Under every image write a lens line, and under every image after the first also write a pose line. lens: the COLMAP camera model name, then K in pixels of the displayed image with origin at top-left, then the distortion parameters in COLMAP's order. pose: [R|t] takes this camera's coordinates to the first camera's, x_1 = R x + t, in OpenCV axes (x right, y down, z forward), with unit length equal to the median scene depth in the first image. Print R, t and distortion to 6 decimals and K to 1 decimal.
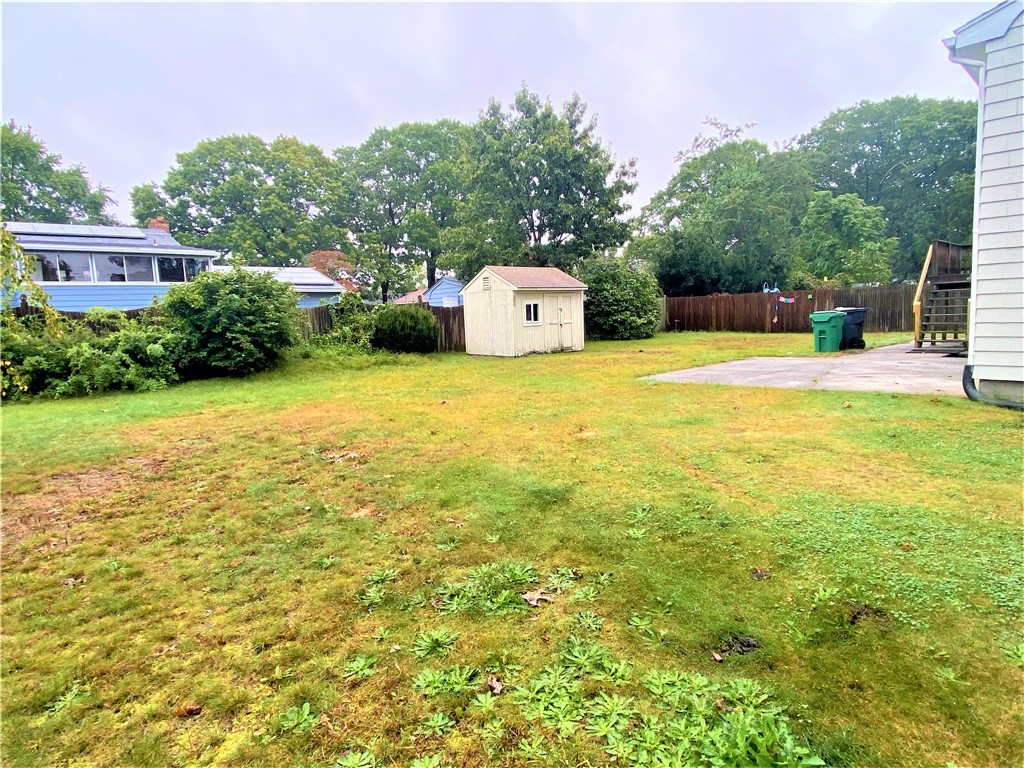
lens RADIAL K [[579.5, 0, 510.6], [0, 579.5, 389.9], [0, 0, 1]] dist [0.076922, -0.076366]
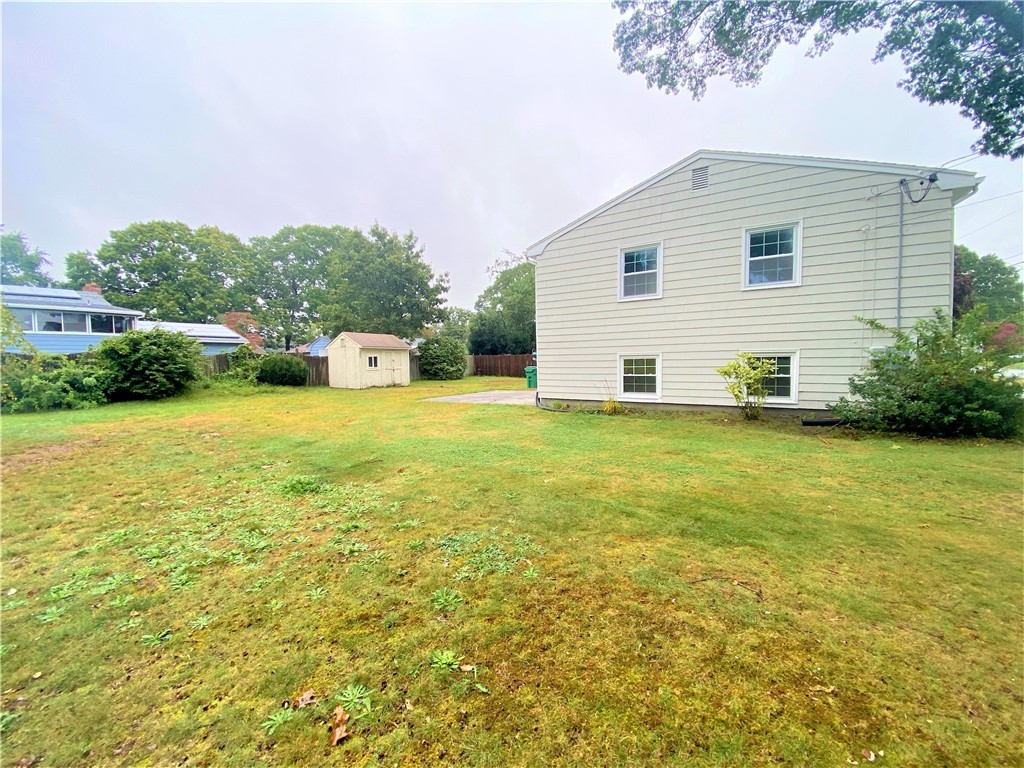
lens RADIAL K [[408.2, 0, 517.3], [0, 408.2, 392.8], [0, 0, 1]] dist [0.000684, -0.010296]
pose [[0.958746, 0.008178, 0.284146, 0.073903], [0.007995, 0.998415, -0.055713, 0.013605], [-0.284151, 0.055686, 0.957161, -0.143975]]
